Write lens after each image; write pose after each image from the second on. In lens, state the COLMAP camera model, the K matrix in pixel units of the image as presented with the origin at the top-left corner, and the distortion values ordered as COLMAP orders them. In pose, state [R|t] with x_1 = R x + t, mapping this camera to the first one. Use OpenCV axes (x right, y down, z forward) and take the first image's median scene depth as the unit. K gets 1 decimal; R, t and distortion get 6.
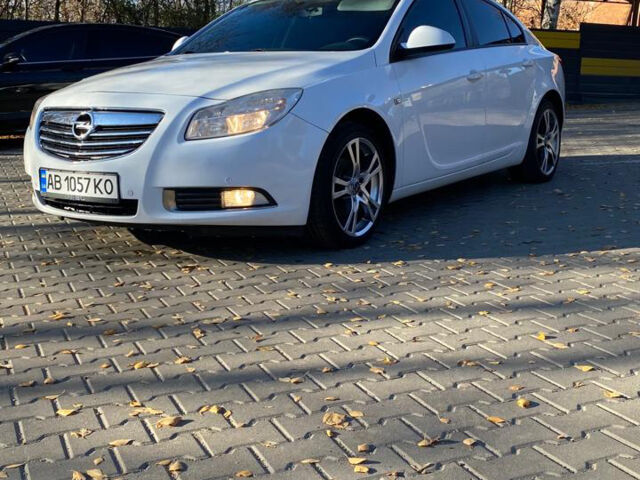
lens RADIAL K [[715.6, 0, 320.0], [0, 715.6, 240.0], [0, 0, 1]] dist [0.057115, -0.018372]
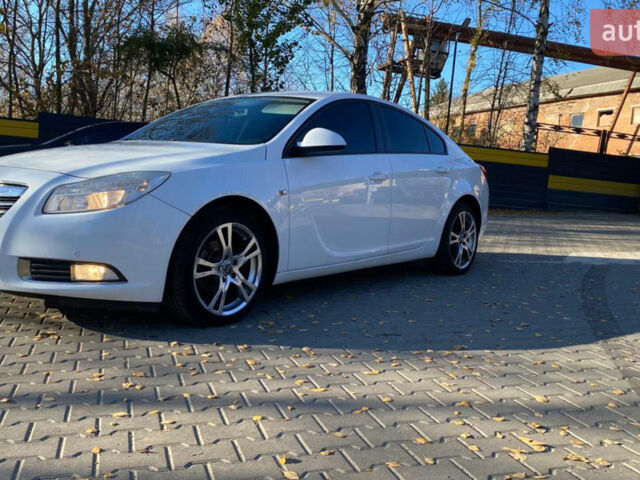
lens RADIAL K [[556.8, 0, 320.0], [0, 556.8, 240.0], [0, 0, 1]] dist [0.053781, -0.002129]
pose [[0.995719, 0.069631, -0.060791, 0.232955], [-0.075904, 0.991266, -0.107846, -0.037266], [0.052751, 0.111998, 0.992307, 0.183673]]
